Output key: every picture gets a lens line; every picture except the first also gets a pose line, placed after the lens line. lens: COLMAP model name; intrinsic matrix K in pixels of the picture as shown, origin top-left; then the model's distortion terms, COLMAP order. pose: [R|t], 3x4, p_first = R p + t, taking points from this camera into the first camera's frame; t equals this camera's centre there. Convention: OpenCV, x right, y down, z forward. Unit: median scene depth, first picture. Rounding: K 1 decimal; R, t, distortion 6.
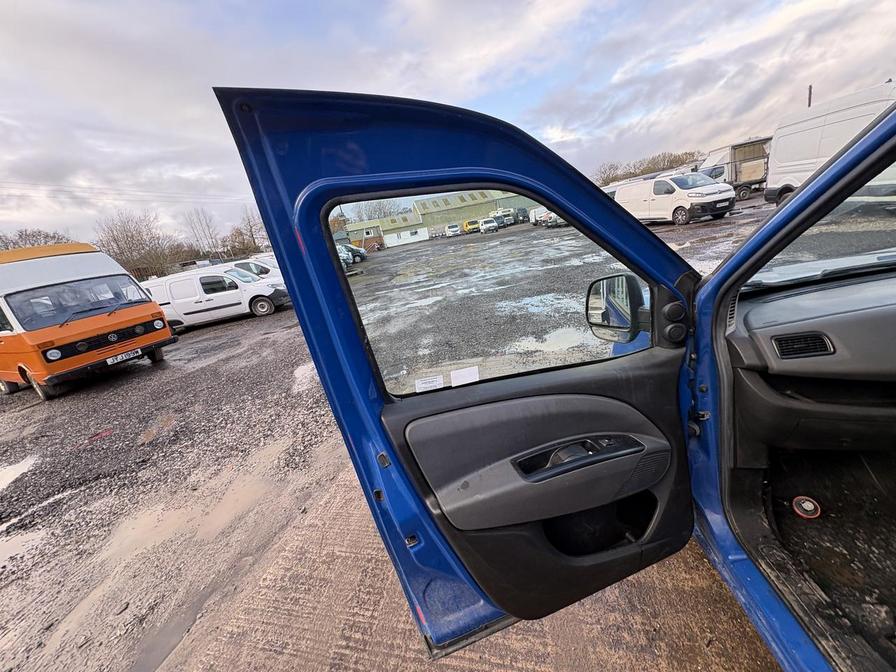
lens RADIAL K [[355.0, 0, 451.9], [0, 355.0, 337.1], [0, 0, 1]] dist [-0.004039, 0.000858]
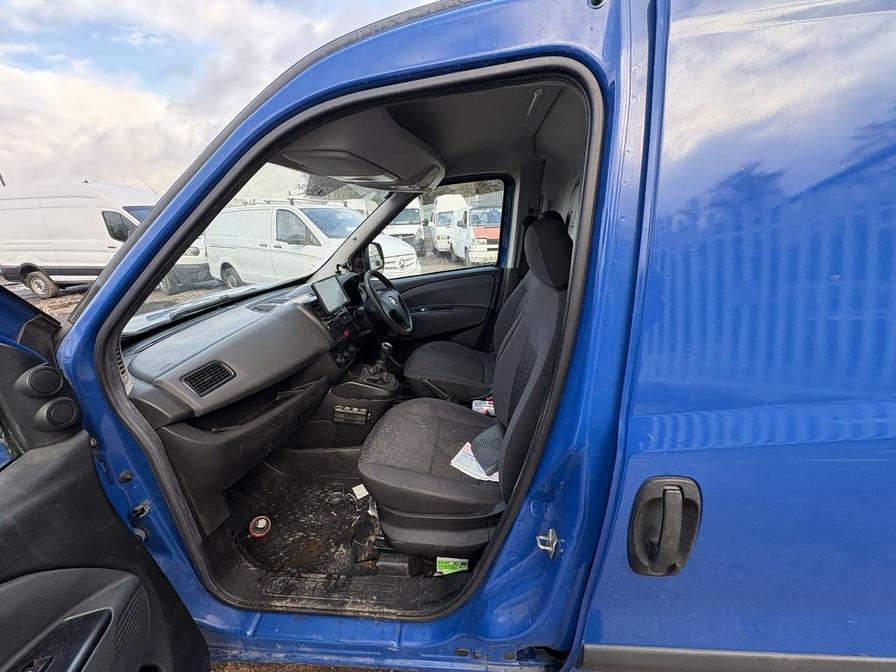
lens RADIAL K [[355.0, 0, 442.5], [0, 355.0, 340.1], [0, 0, 1]] dist [-0.004039, 0.000858]
pose [[-0.010383, -0.142778, 0.989700, 0.039908], [0.347976, 0.927375, 0.137438, 0.015112], [-0.937446, 0.345819, 0.040054, 0.297576]]
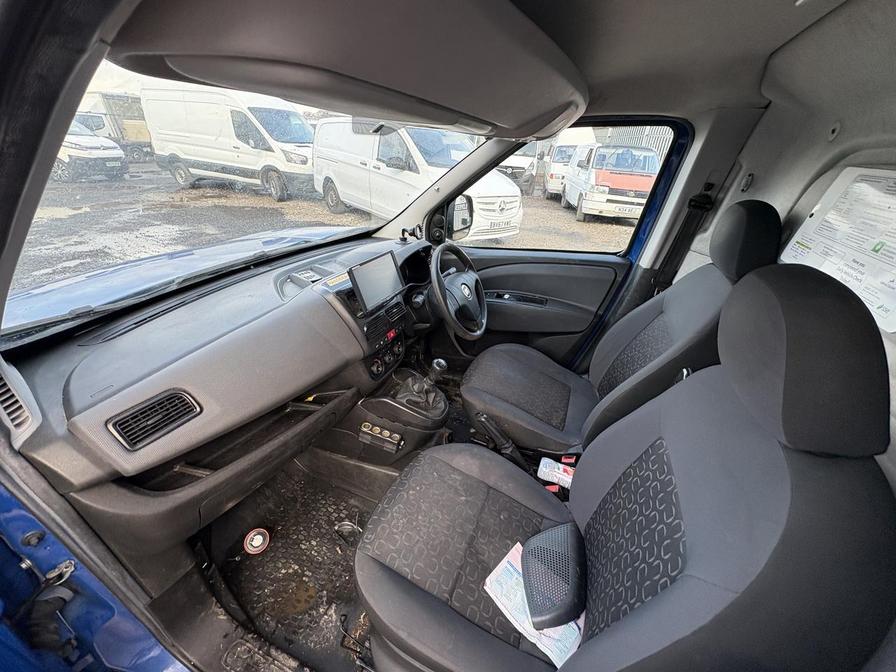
lens RADIAL K [[355.0, 0, 443.8], [0, 355.0, 340.2], [0, 0, 1]] dist [-0.004039, 0.000858]
pose [[0.248594, -0.285801, 0.925483, 0.492724], [0.194744, 0.950714, 0.241282, -0.150738], [-0.948829, 0.120251, 0.292000, 0.253201]]
